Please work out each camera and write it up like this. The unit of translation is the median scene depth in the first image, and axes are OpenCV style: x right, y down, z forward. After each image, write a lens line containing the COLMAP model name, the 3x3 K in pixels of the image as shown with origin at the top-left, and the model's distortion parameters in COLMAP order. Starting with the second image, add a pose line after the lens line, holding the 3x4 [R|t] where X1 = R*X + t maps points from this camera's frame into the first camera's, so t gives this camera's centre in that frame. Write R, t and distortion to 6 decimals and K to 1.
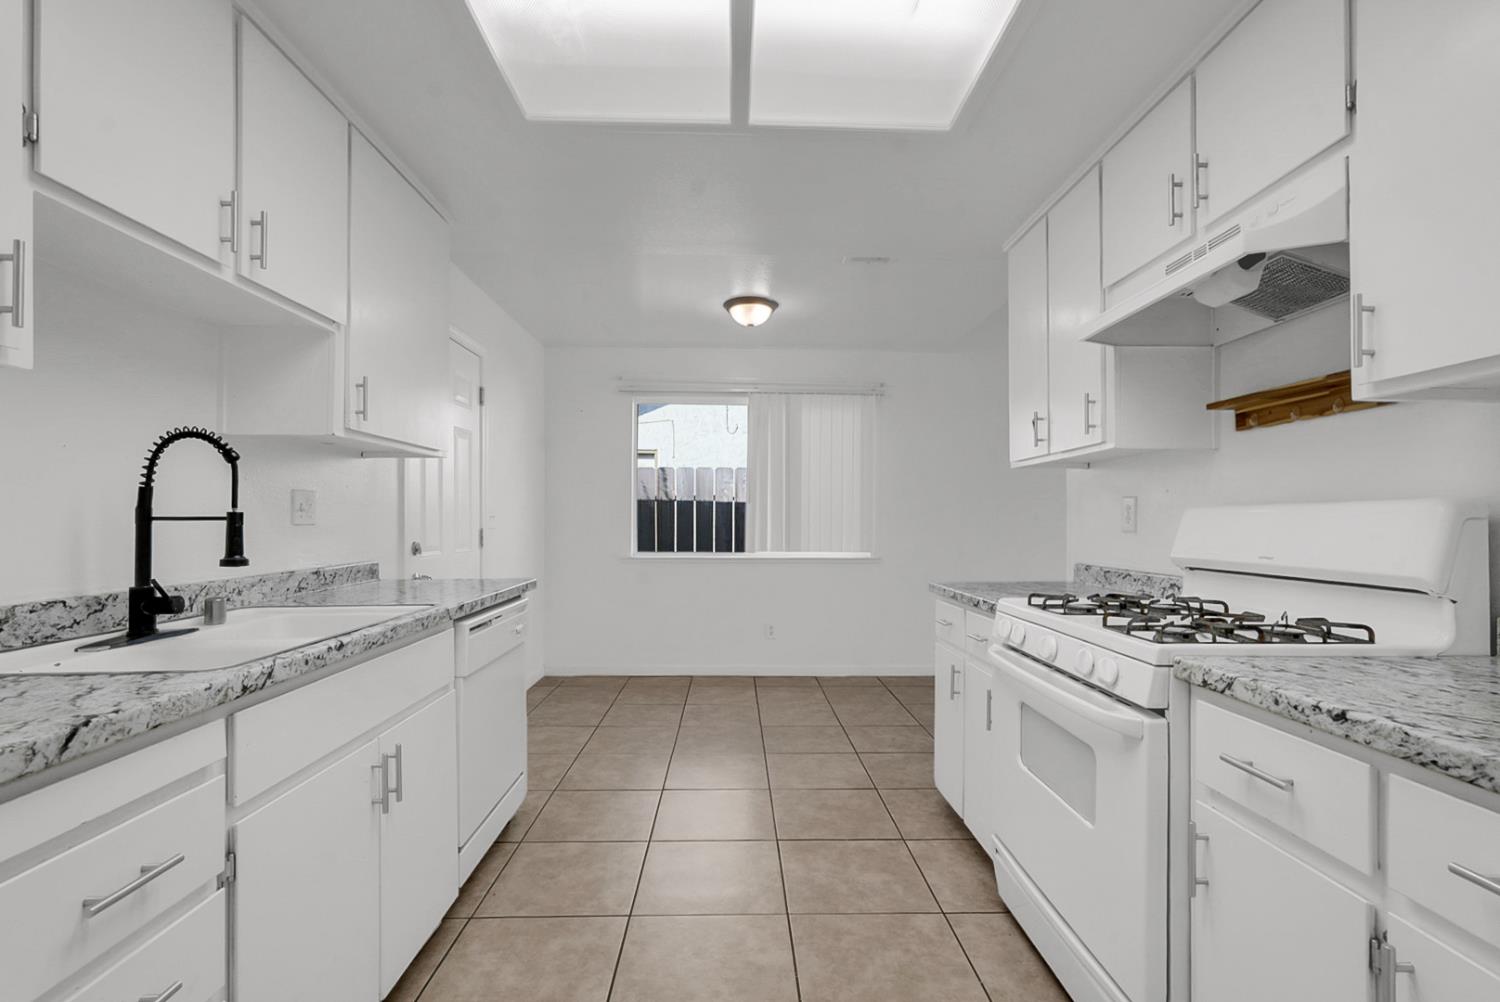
lens RADIAL K [[667.4, 0, 732.5], [0, 667.4, 522.3], [0, 0, 1]] dist [-0.000621, 0.000571]
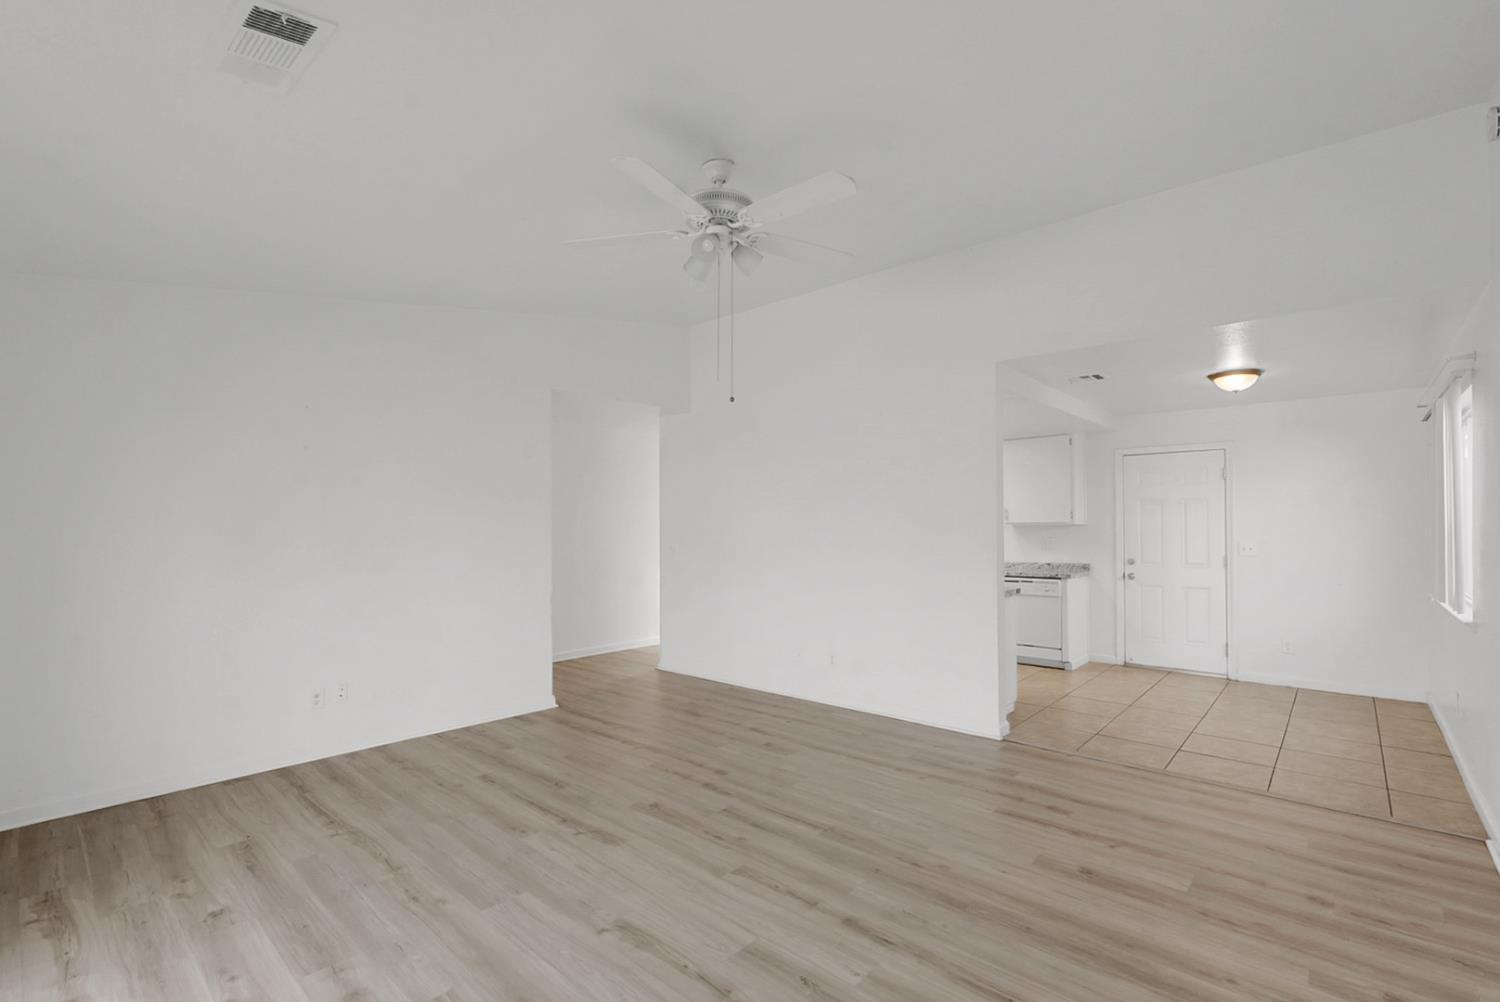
lens RADIAL K [[667.4, 0, 732.5], [0, 667.4, 522.3], [0, 0, 1]] dist [-0.000621, 0.000571]
pose [[-0.685359, -0.004342, -0.728192, 3.518432], [0.003425, 0.999952, -0.009187, -0.128755], [0.728197, -0.008791, -0.685311, 2.705552]]
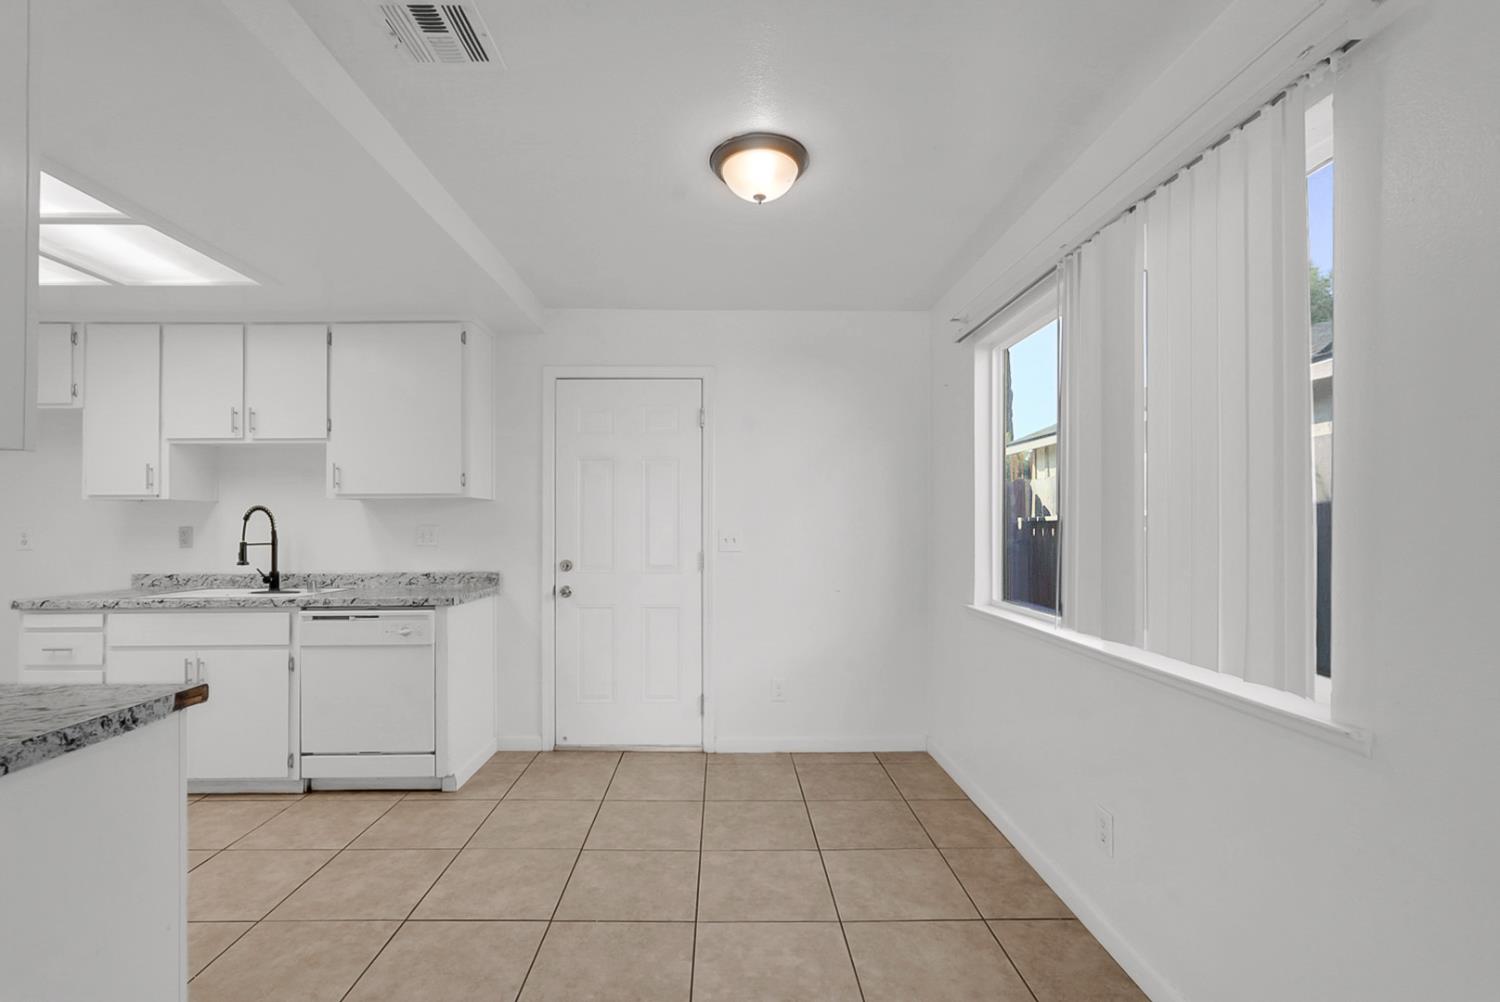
lens RADIAL K [[667.4, 0, 732.5], [0, 667.4, 522.3], [0, 0, 1]] dist [-0.000621, 0.000571]
pose [[0.006832, -0.004642, -0.999966, 1.337393], [-0.000157, 0.999989, -0.004643, -0.061520], [0.999977, 0.000189, 0.006831, 2.270359]]
